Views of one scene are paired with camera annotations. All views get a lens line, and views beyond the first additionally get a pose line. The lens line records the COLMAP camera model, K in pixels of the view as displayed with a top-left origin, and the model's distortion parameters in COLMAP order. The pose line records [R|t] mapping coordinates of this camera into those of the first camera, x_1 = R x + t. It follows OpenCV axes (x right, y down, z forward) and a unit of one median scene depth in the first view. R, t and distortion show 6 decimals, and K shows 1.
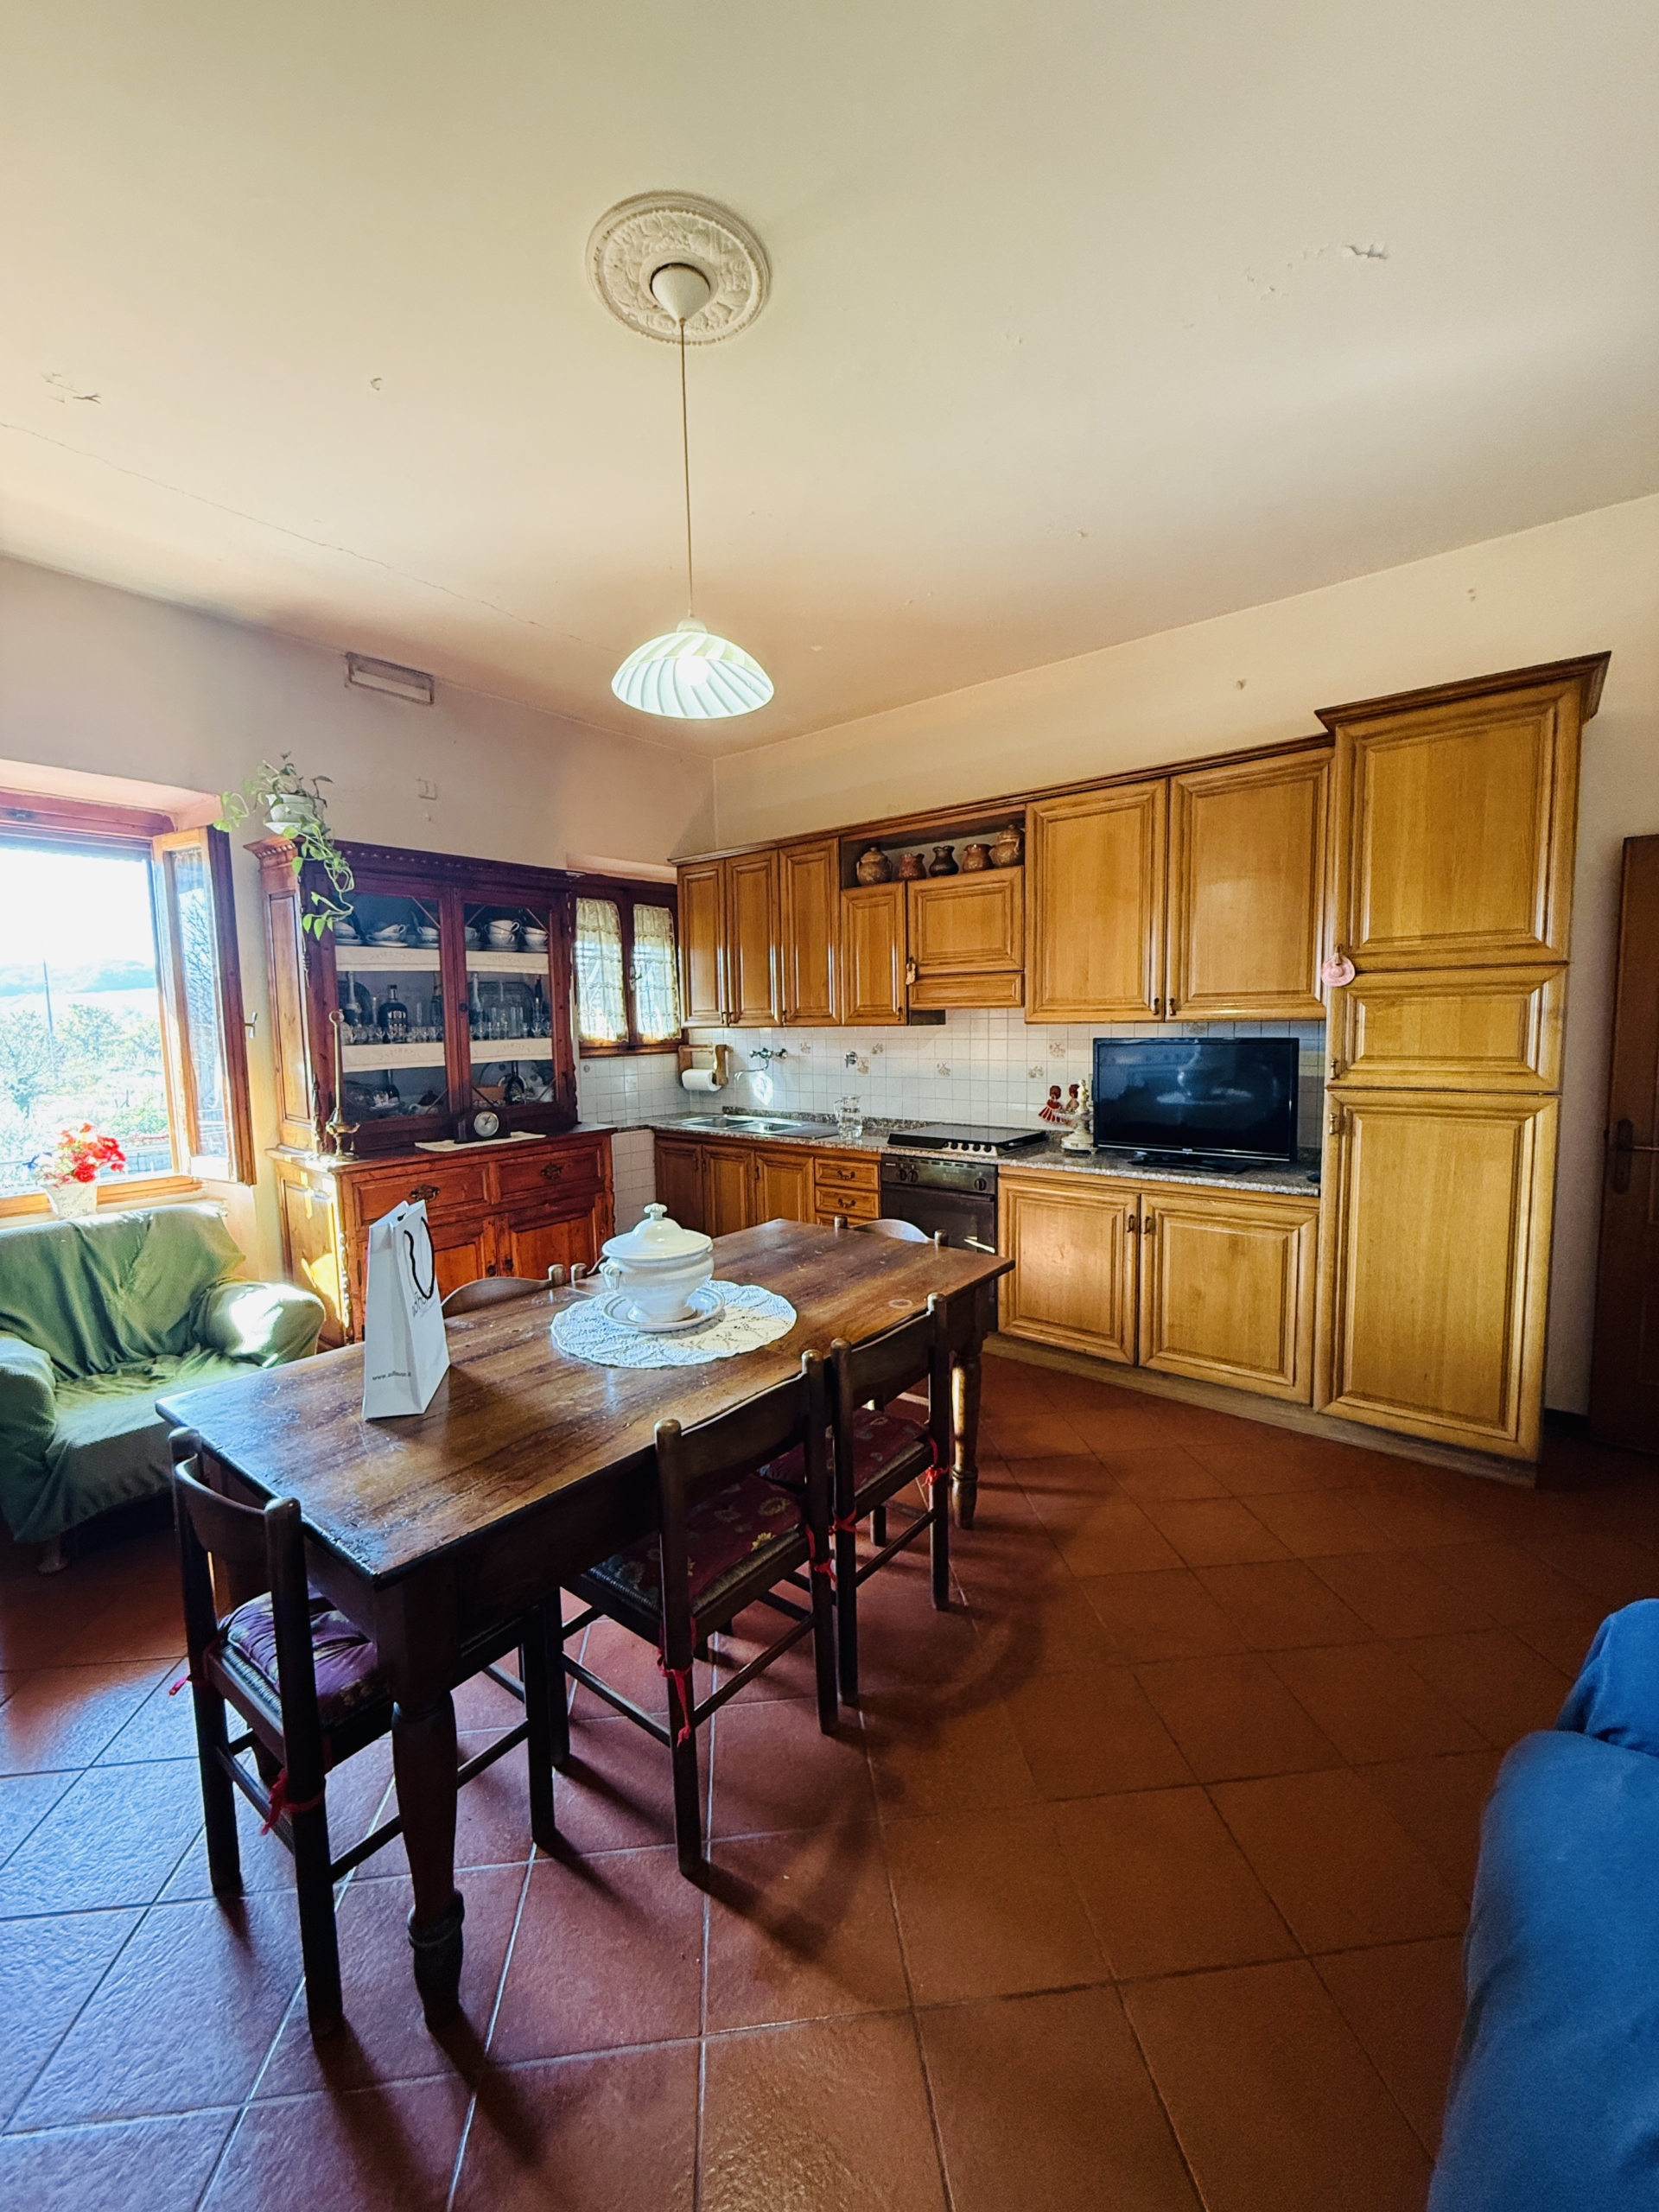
lens RADIAL K [[884.0, 0, 800.4], [0, 884.0, 1100.7], [0, 0, 1]] dist [0.000119, -0.000003]
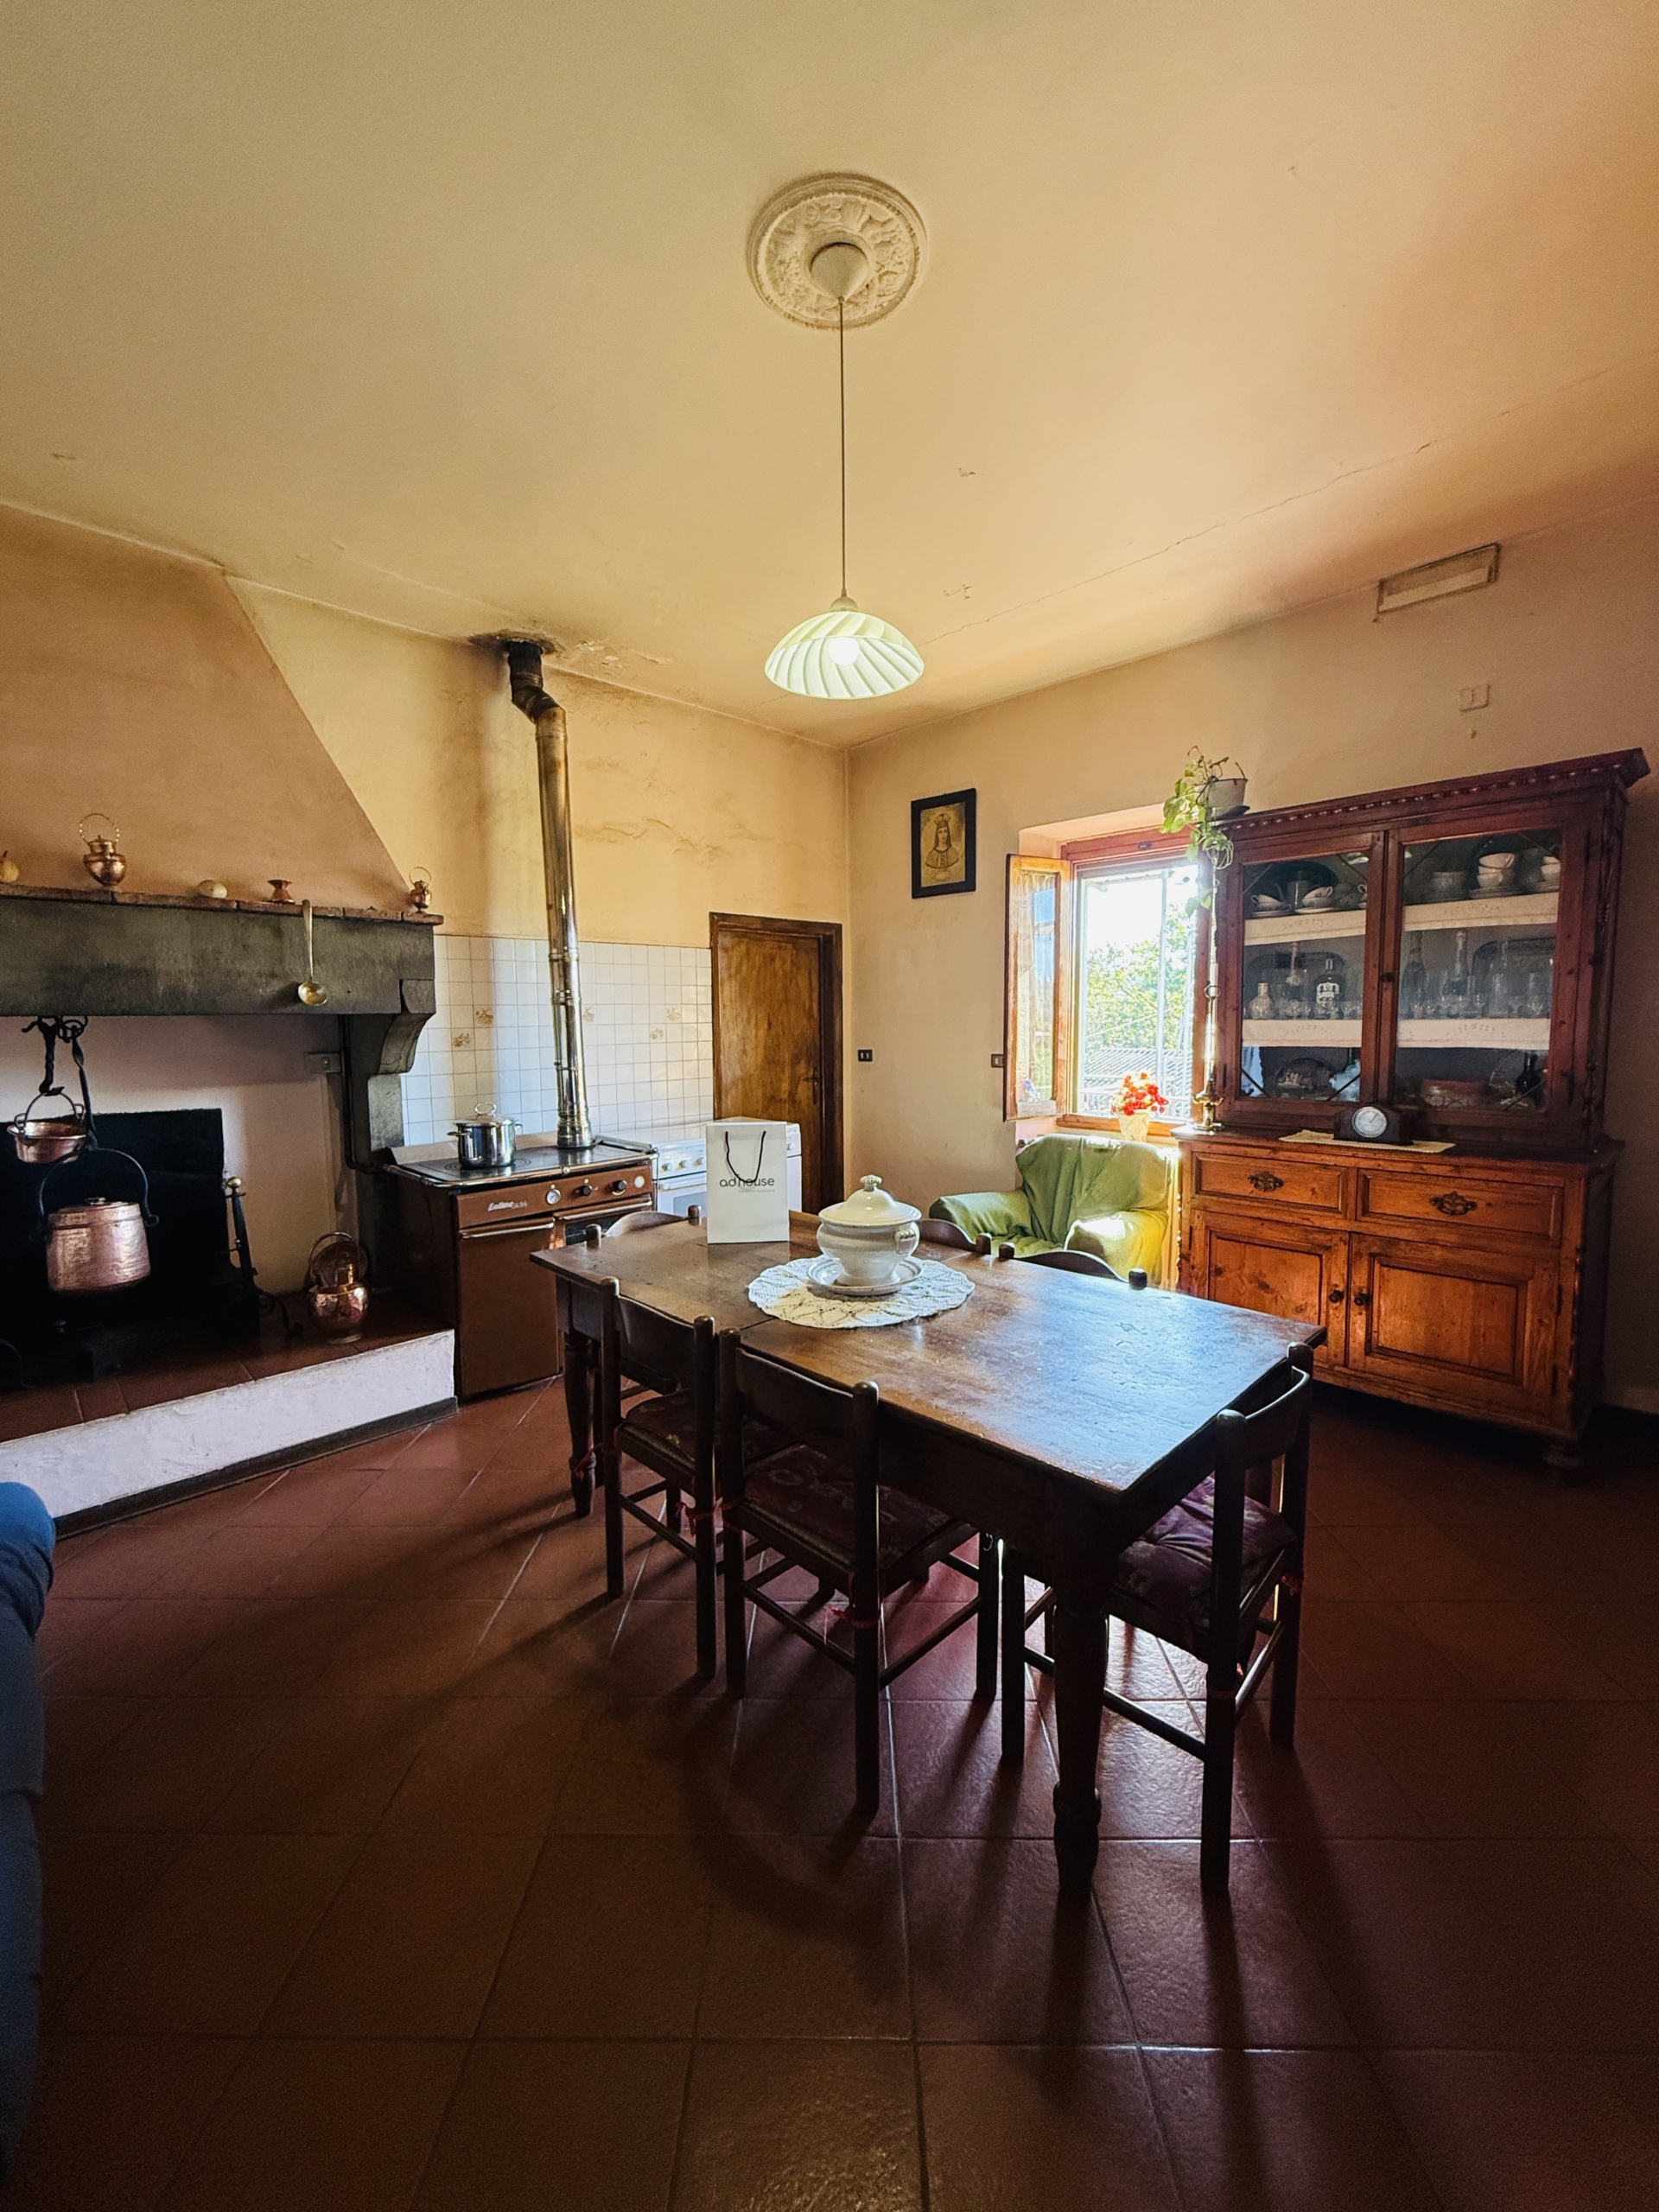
lens RADIAL K [[872.4, 0, 839.0], [0, 872.4, 1098.2], [0, 0, 1]] dist [0.001413, -0.000043]
pose [[-0.103557, 0.114653, -0.987993, 0.519005], [-0.077809, 0.989356, 0.122967, -0.060283], [0.991575, 0.089609, -0.093534, 0.637980]]
